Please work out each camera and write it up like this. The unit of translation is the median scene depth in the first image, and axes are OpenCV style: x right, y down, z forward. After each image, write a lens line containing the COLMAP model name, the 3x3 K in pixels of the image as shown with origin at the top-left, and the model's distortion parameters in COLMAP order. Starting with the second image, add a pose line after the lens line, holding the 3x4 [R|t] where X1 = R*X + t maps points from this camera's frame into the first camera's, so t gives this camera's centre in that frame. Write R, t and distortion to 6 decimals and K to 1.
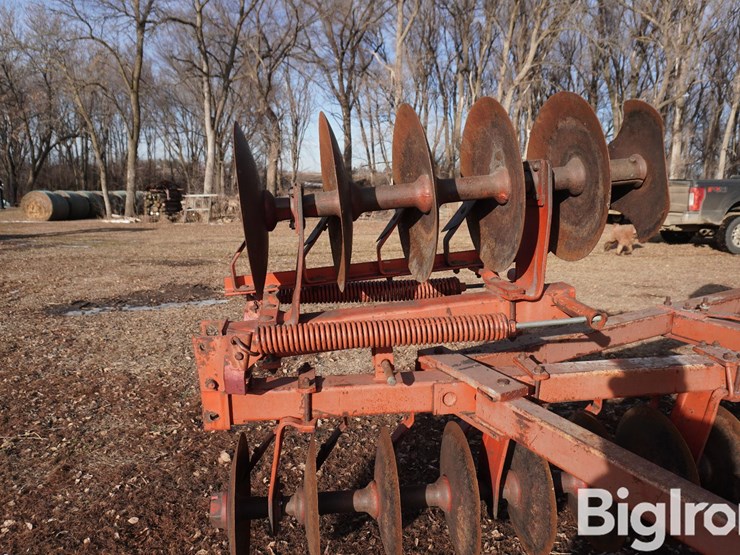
lens RADIAL K [[565.1, 0, 368.9], [0, 565.1, 279.2], [0, 0, 1]] dist [-0.047096, 0.038440]
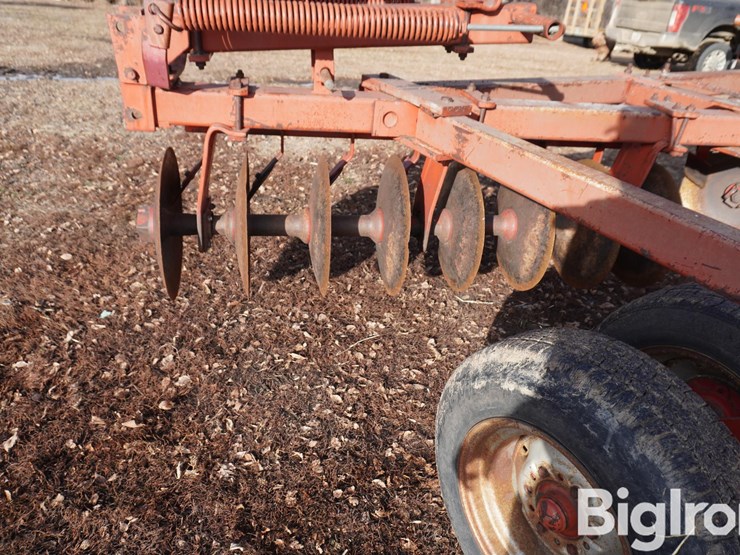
lens RADIAL K [[565.1, 0, 369.5], [0, 565.1, 280.4], [0, 0, 1]] dist [-0.047096, 0.038440]
pose [[0.994268, 0.058043, 0.089794, 0.027800], [-0.082717, 0.949710, 0.302007, 0.134471], [-0.067749, -0.307704, 0.949067, 0.009412]]
